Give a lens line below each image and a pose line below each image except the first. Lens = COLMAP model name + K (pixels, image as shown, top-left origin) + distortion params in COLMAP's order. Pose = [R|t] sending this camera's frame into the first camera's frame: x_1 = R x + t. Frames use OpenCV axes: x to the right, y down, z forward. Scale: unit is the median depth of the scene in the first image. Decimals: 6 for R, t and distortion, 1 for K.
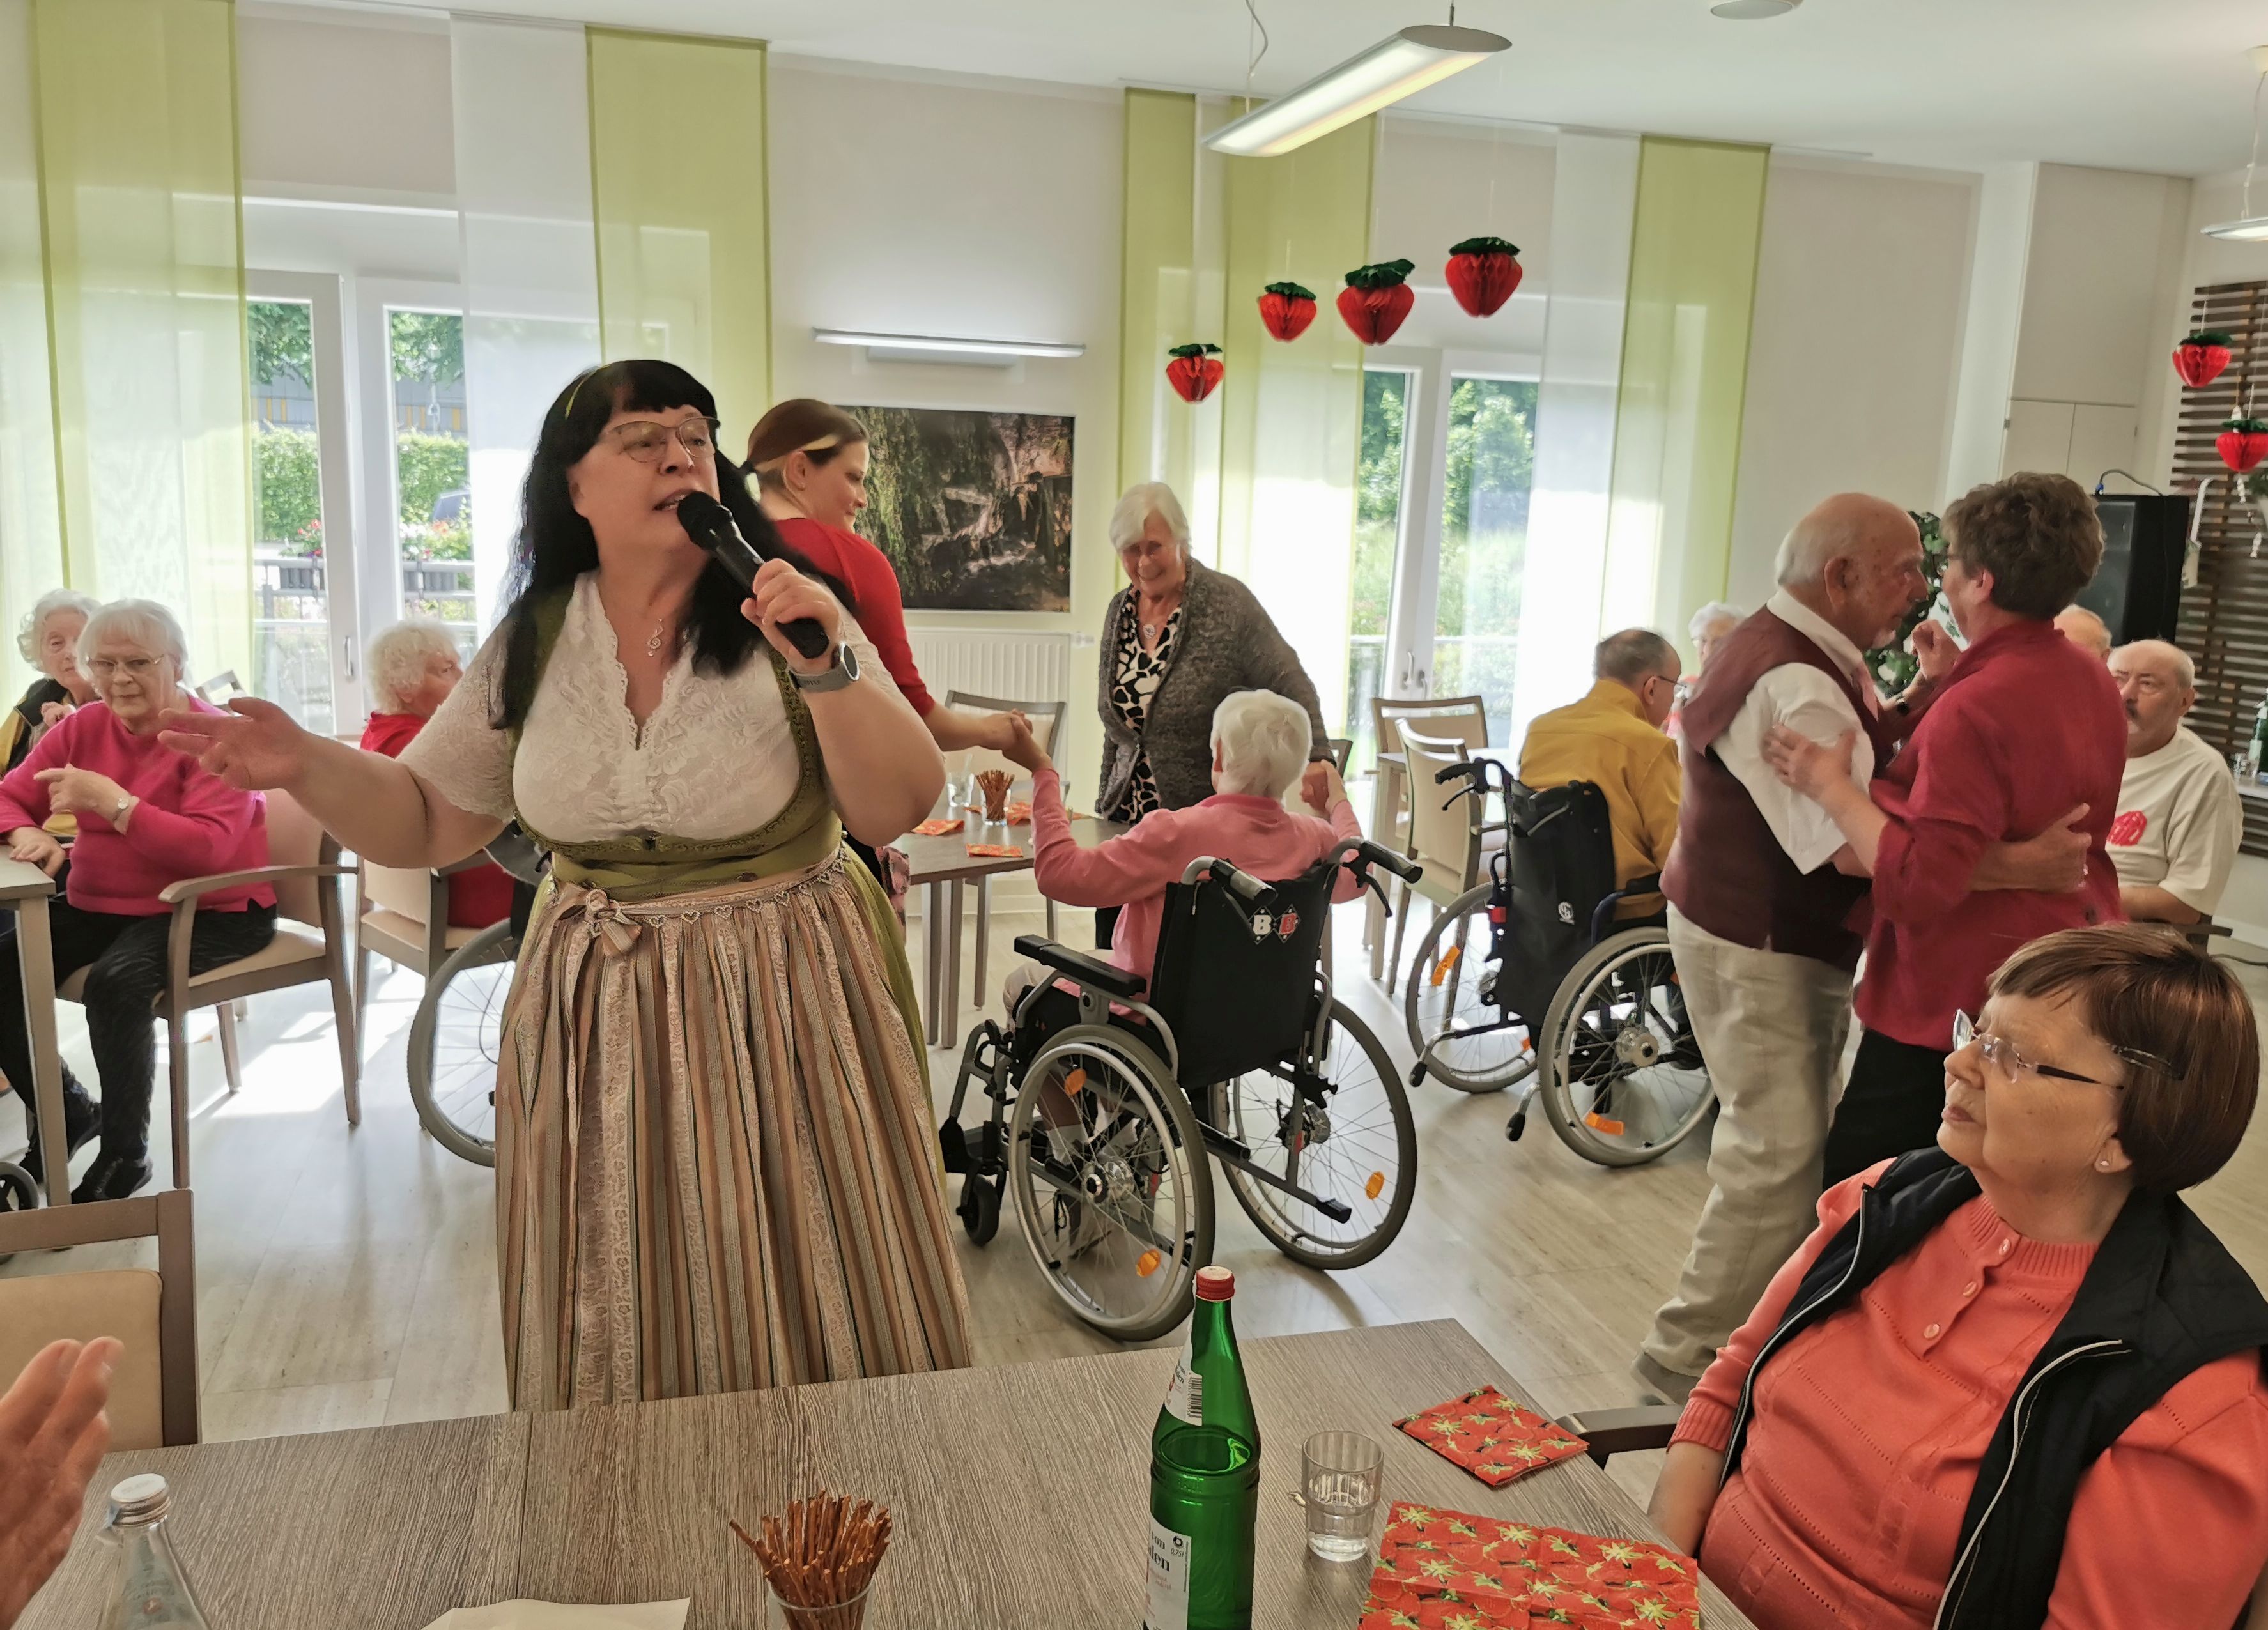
lens RADIAL K [[1844.4, 0, 1129.9], [0, 1844.4, 814.7], [0, 0, 1]] dist [0.010131, 0.002781]
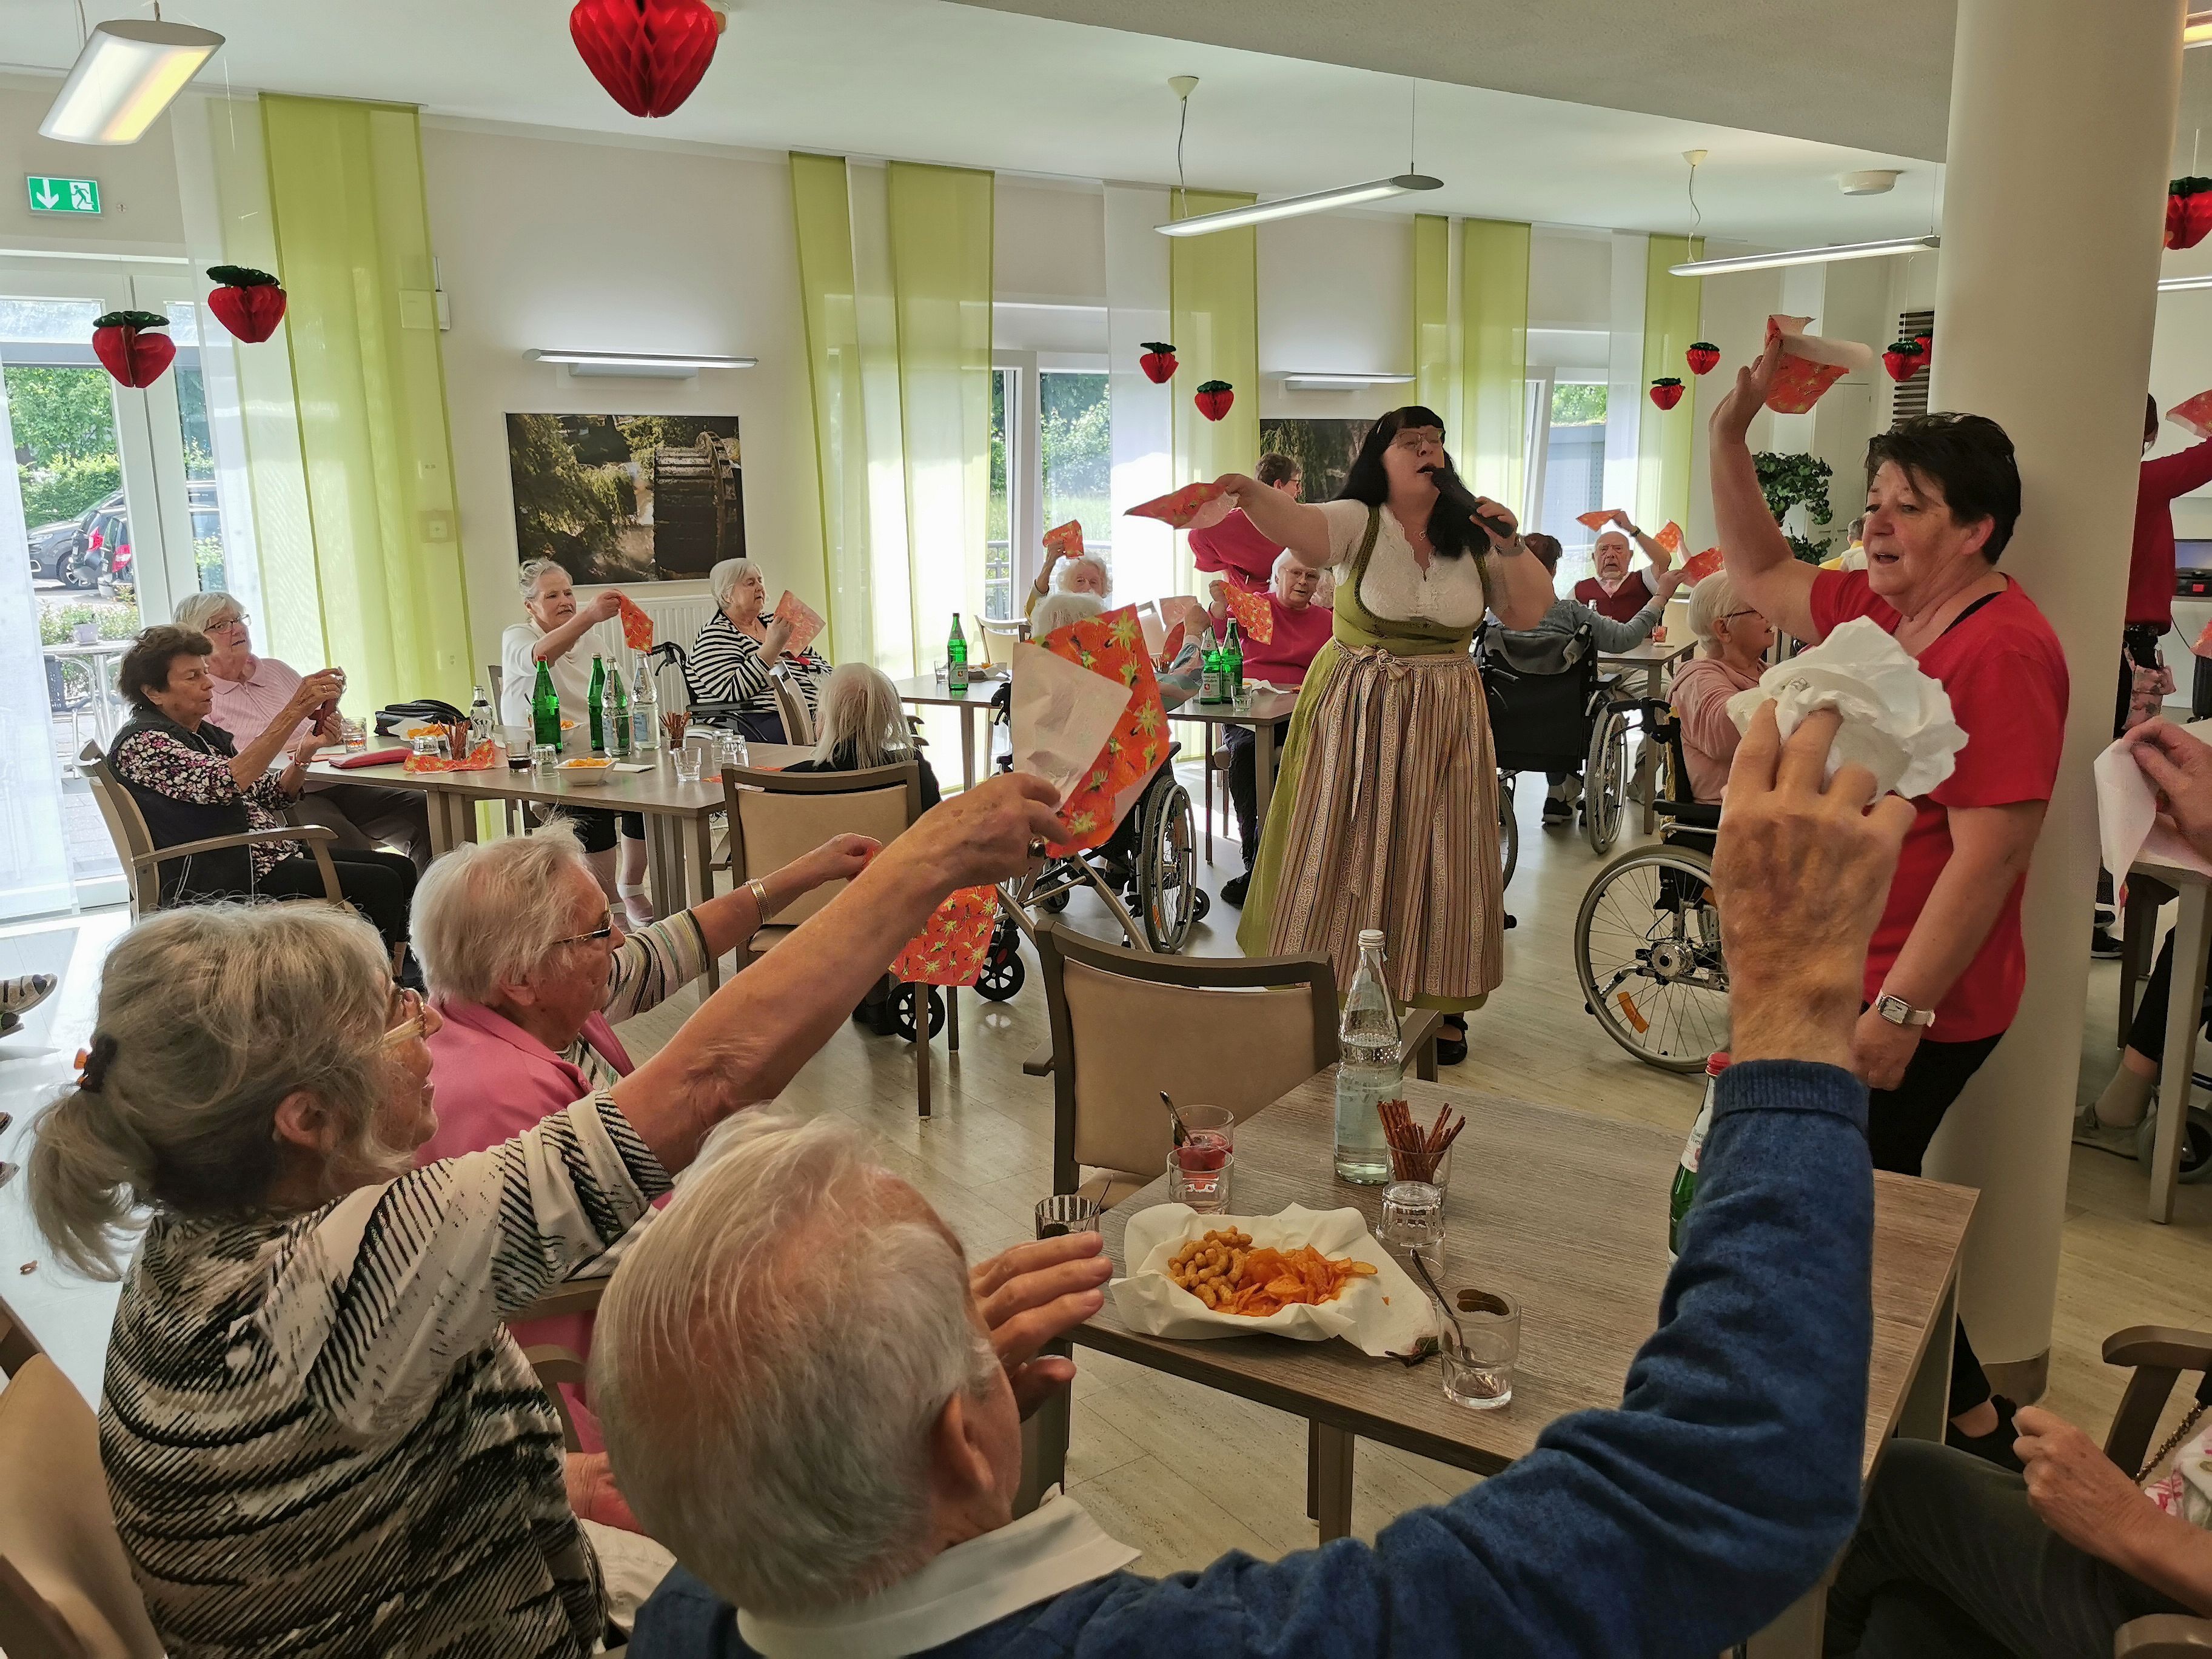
lens RADIAL K [[1706.1, 0, 1102.8], [0, 1706.1, 828.7], [0, 0, 1]] dist [0.029713, 0.001715]
pose [[0.945496, -0.117823, 0.303571, -0.760692], [0.108039, 0.992944, 0.048886, 0.038622], [-0.307189, -0.013424, 0.951554, -0.348012]]
